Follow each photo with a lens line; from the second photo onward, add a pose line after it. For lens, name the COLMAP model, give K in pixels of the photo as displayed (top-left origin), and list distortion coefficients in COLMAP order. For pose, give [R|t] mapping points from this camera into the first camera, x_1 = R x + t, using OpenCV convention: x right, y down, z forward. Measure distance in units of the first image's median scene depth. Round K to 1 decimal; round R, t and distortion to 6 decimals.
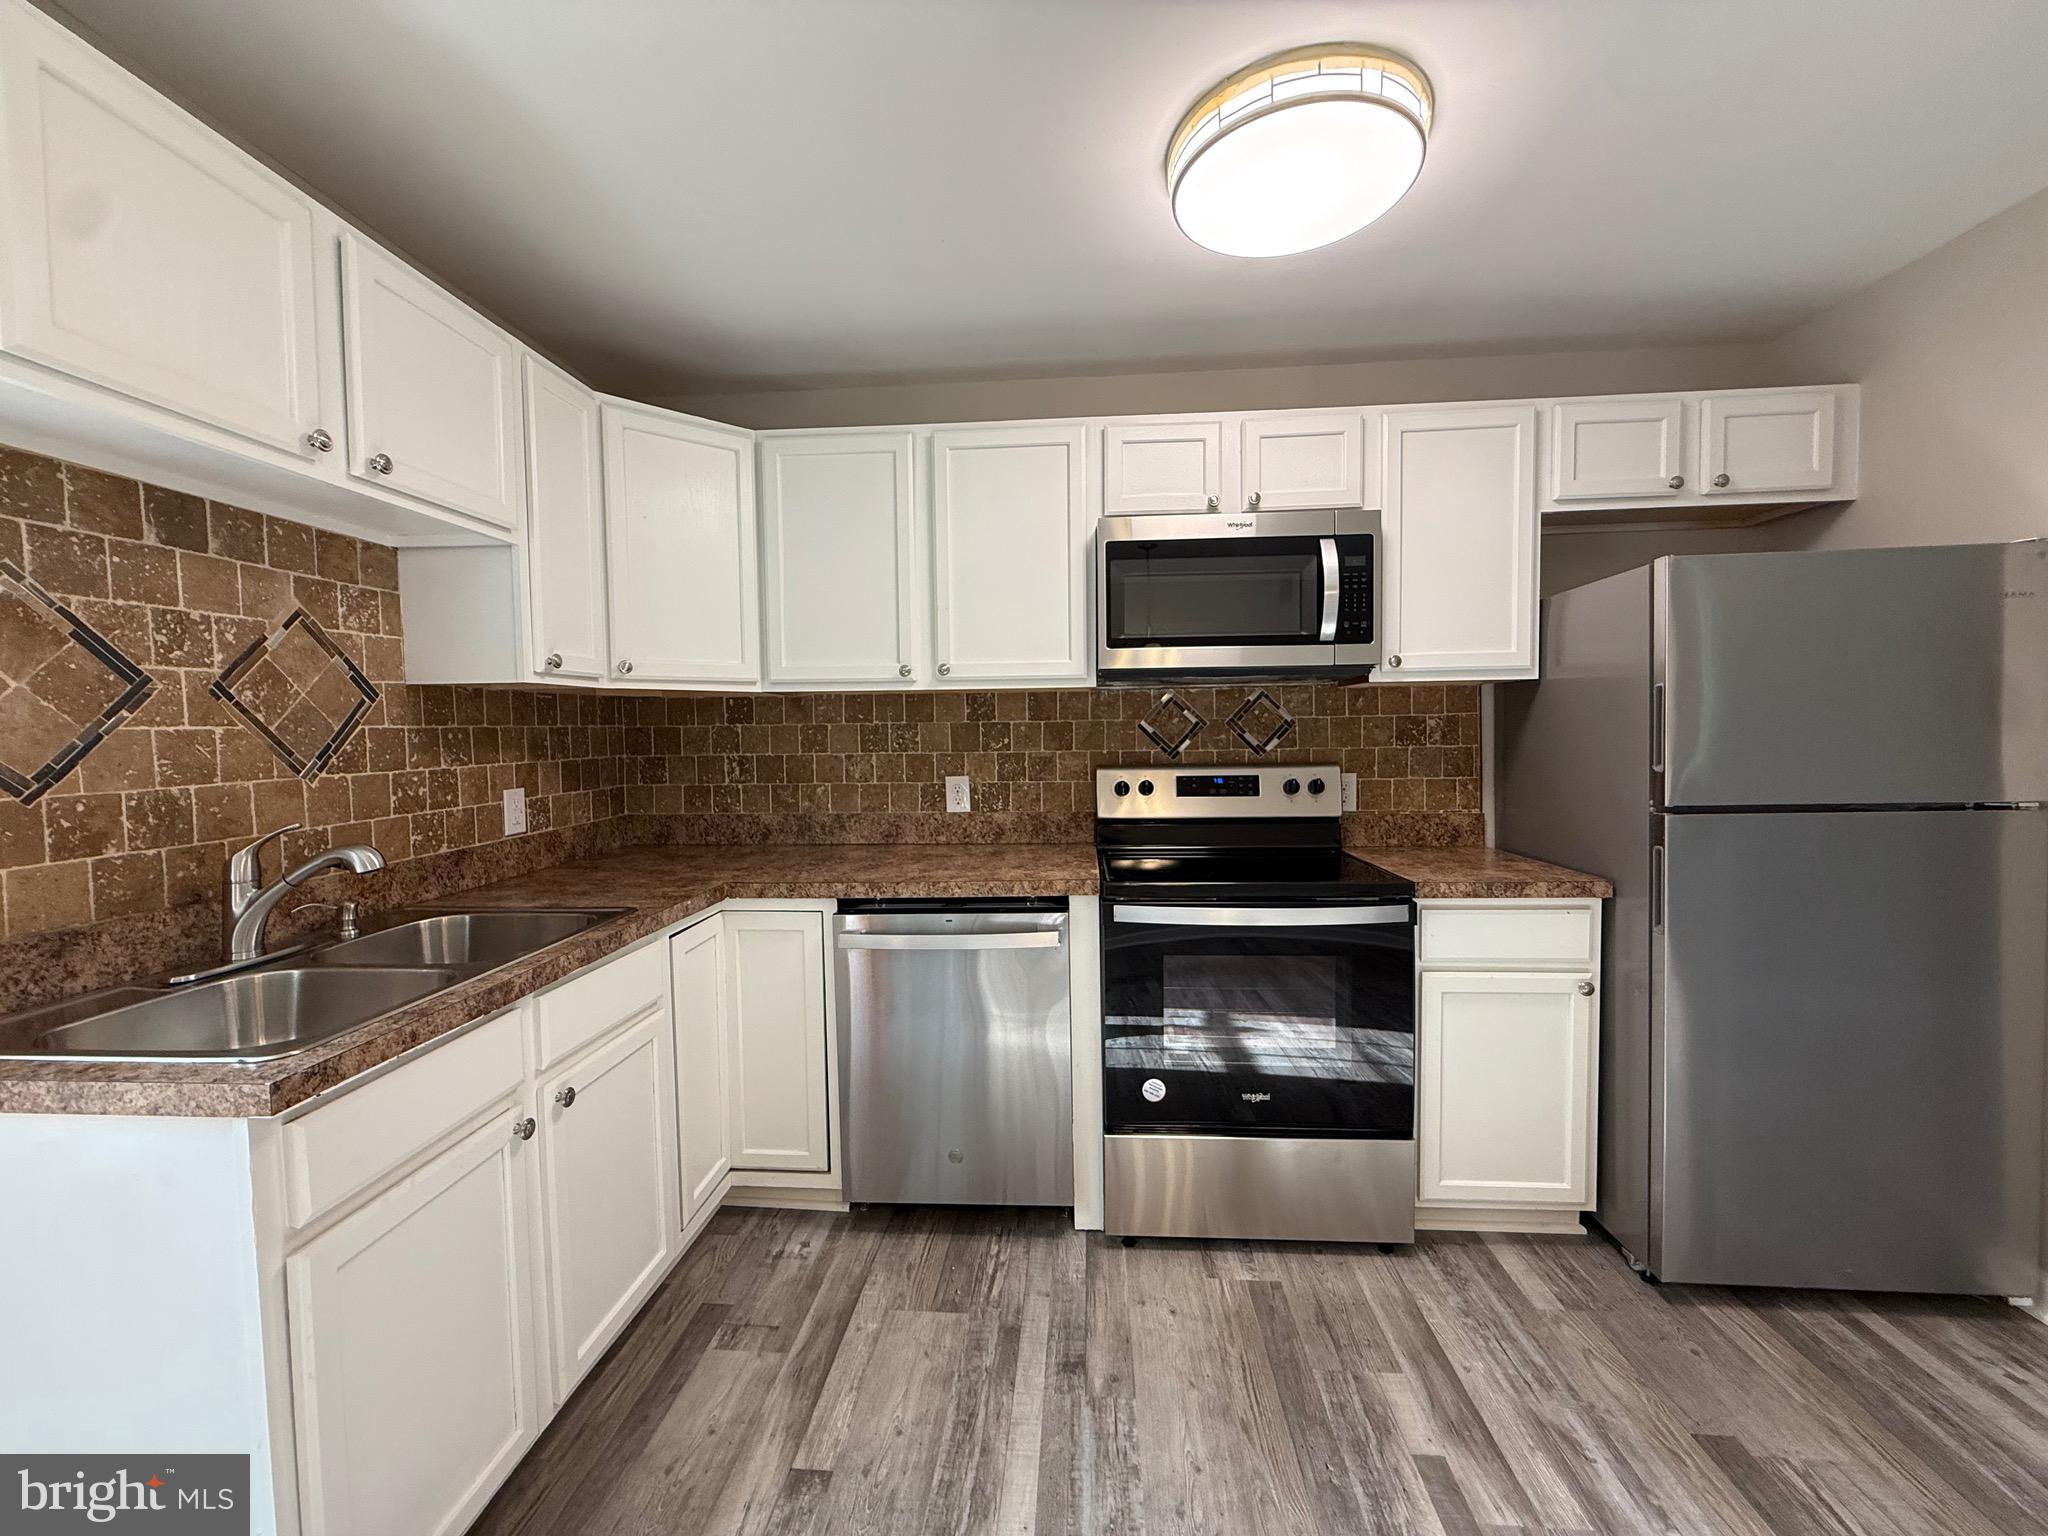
lens RADIAL K [[817.0, 0, 1023.2], [0, 817.0, 768.3], [0, 0, 1]] dist [-0.000573, 0.000321]
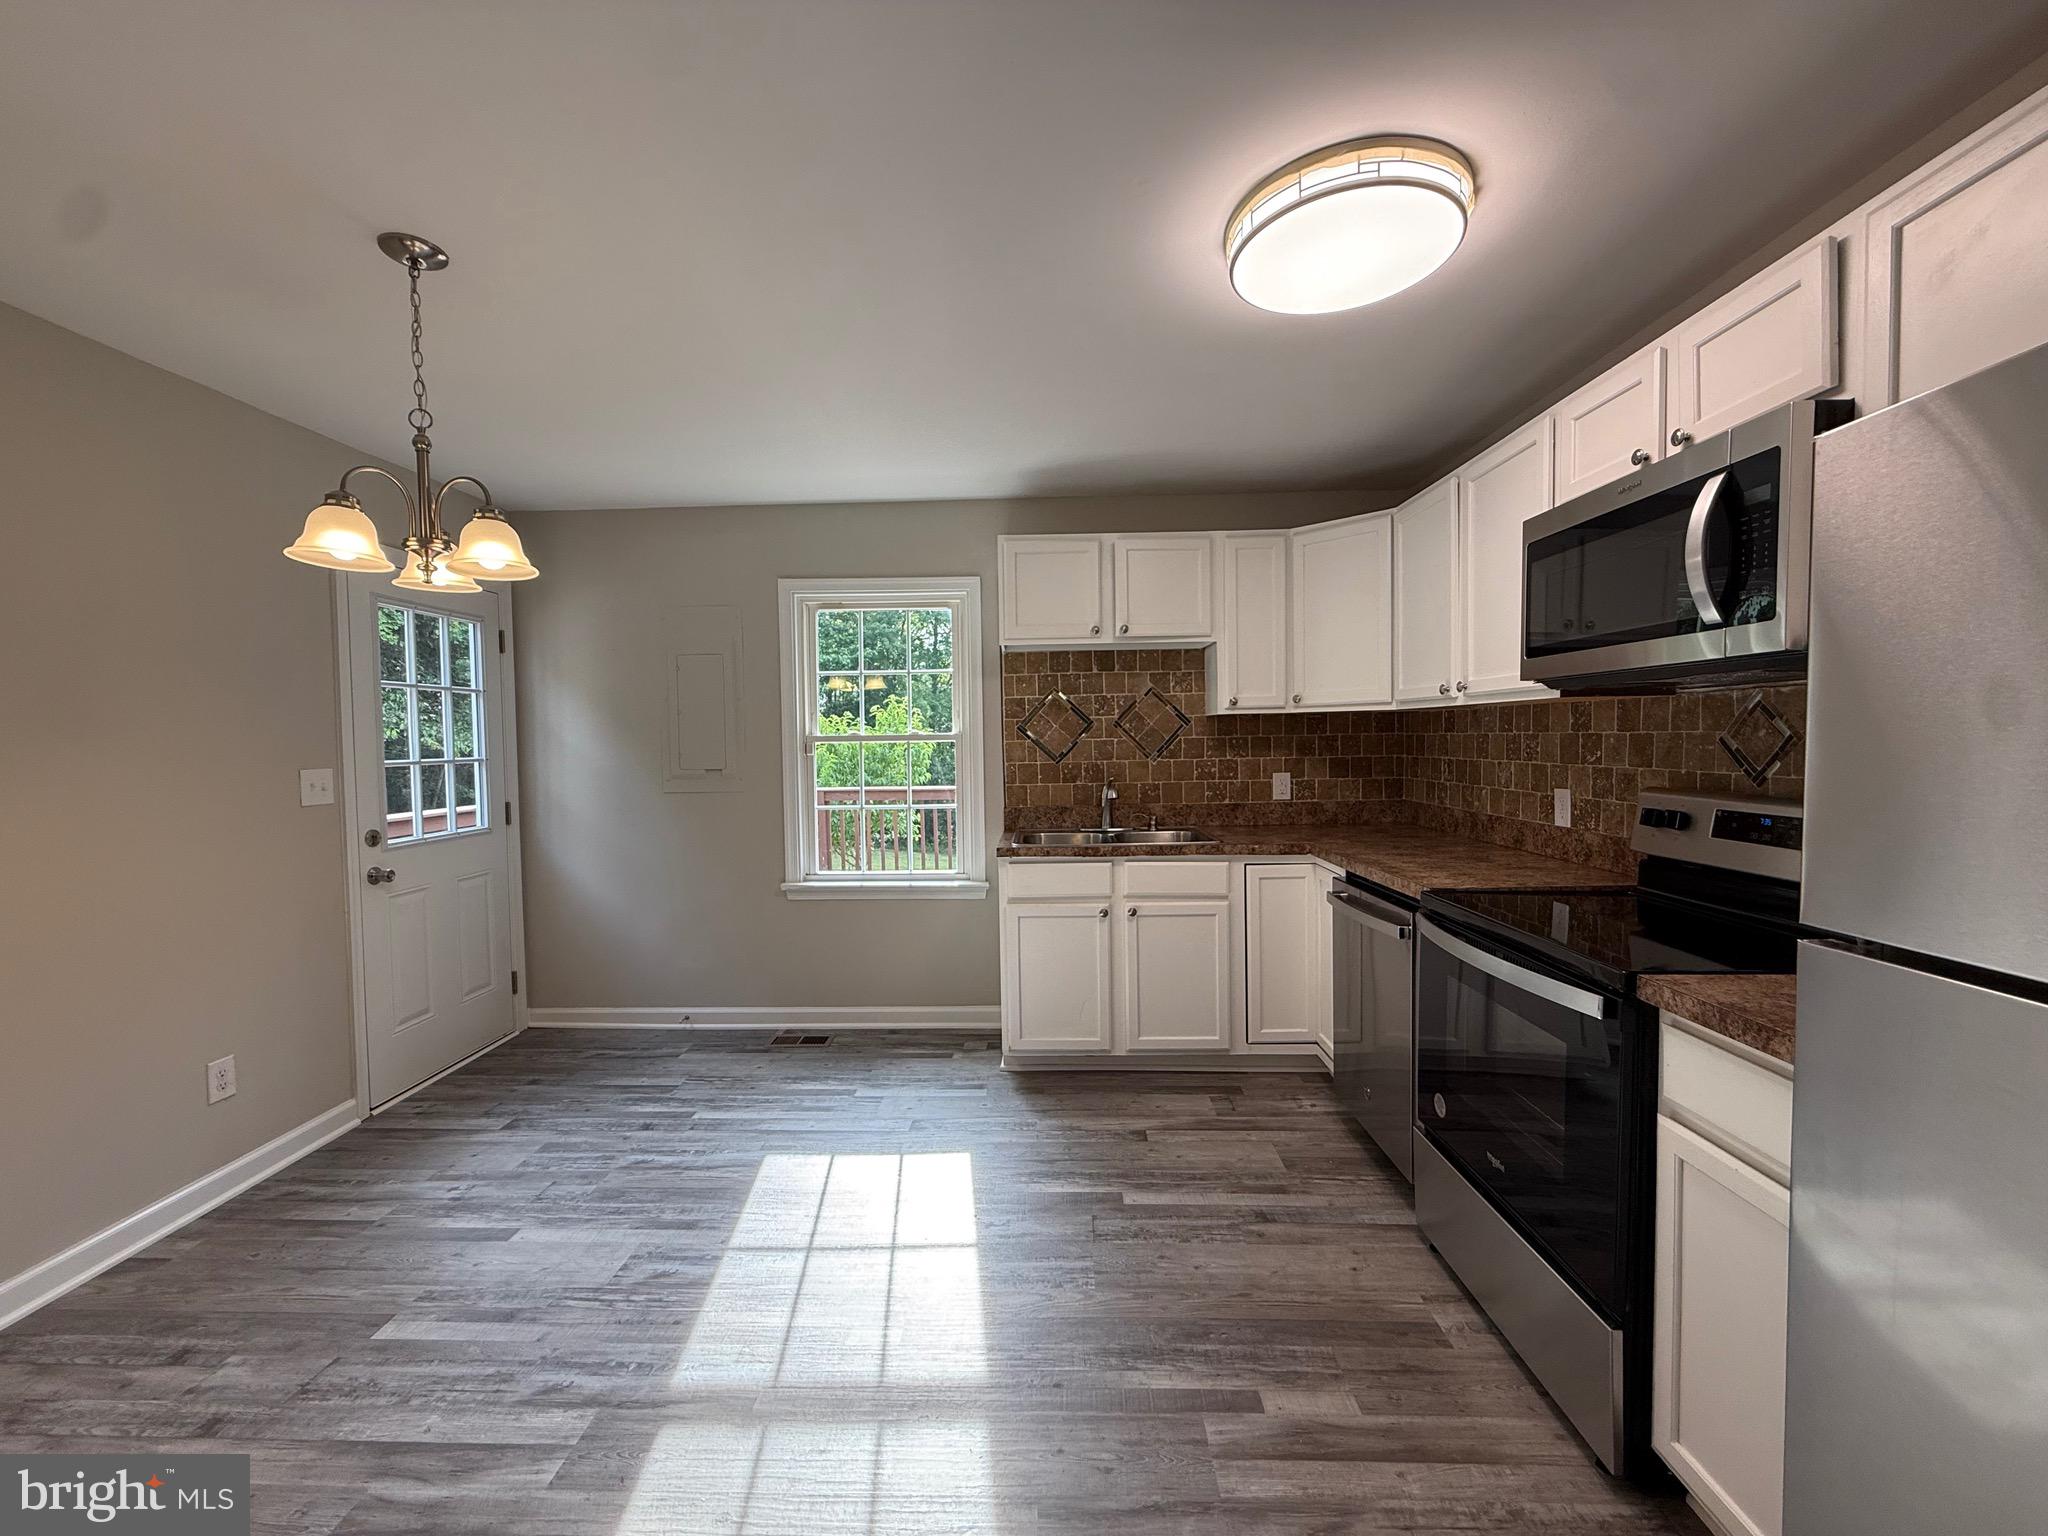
lens RADIAL K [[817.0, 0, 1023.2], [0, 817.0, 768.3], [0, 0, 1]] dist [-0.000573, 0.000321]
pose [[0.047656, 0.050910, -0.997566, 1.136093], [-0.034050, 0.998203, 0.049316, -0.054006], [0.998283, 0.031617, 0.049304, 0.428765]]
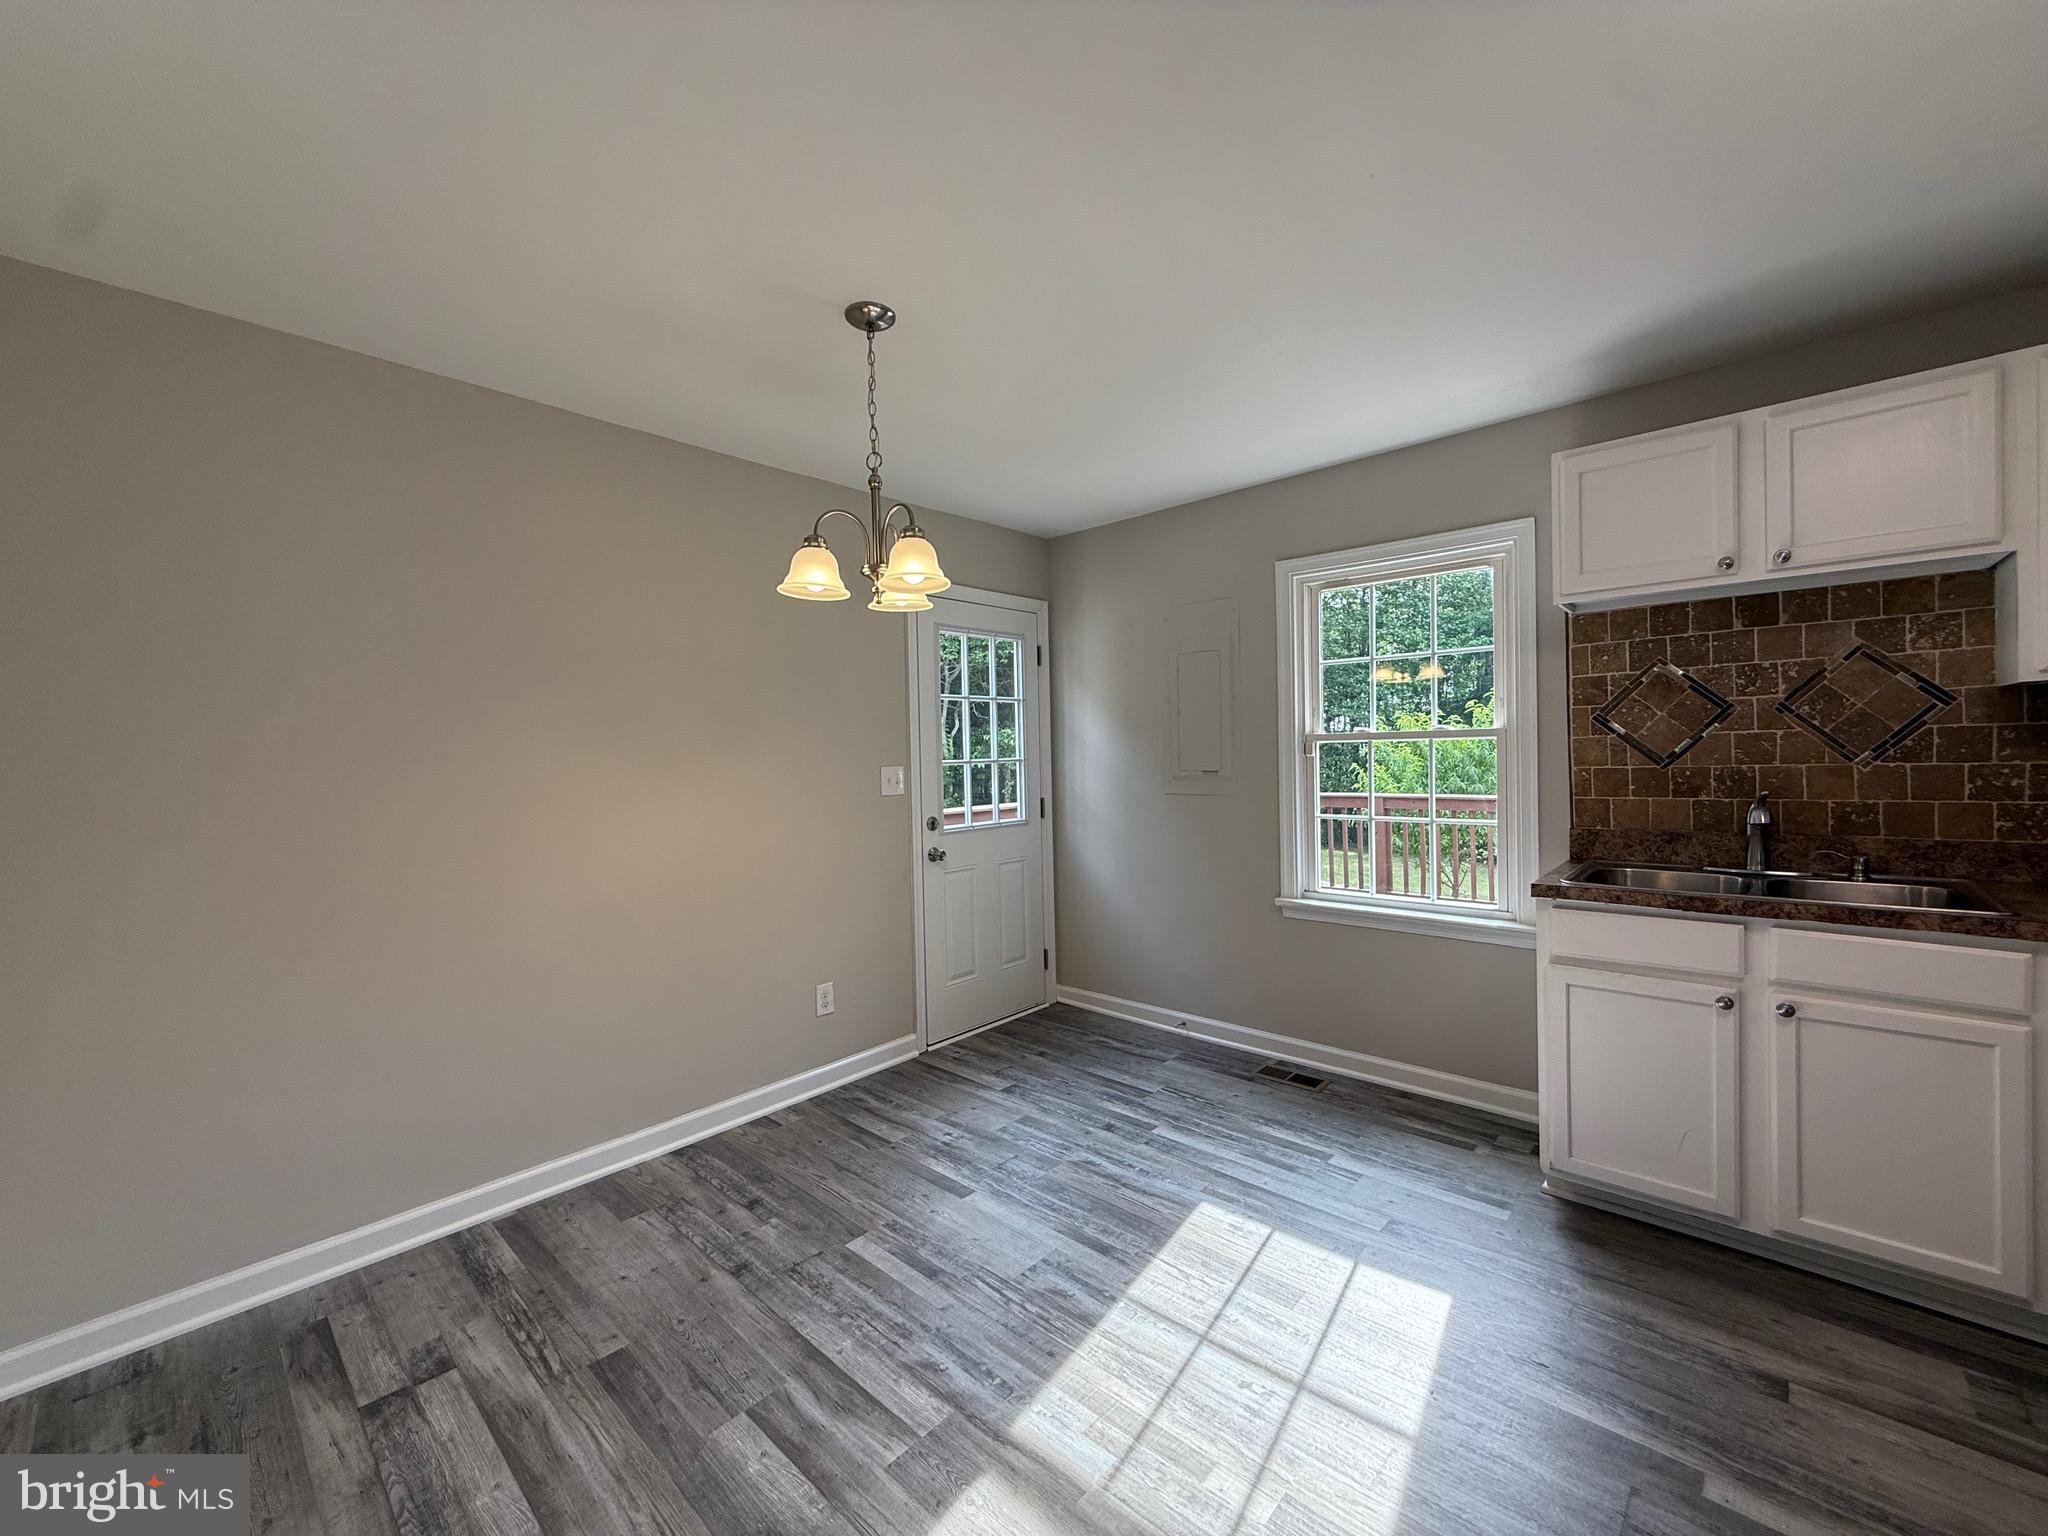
lens RADIAL K [[817.0, 0, 1023.2], [0, 817.0, 768.3], [0, 0, 1]] dist [-0.000573, 0.000321]
pose [[-0.615942, 0.044266, -0.786547, 0.899601], [-0.005597, 0.998149, 0.060558, -0.047406], [0.787771, 0.041703, -0.614555, 0.594928]]
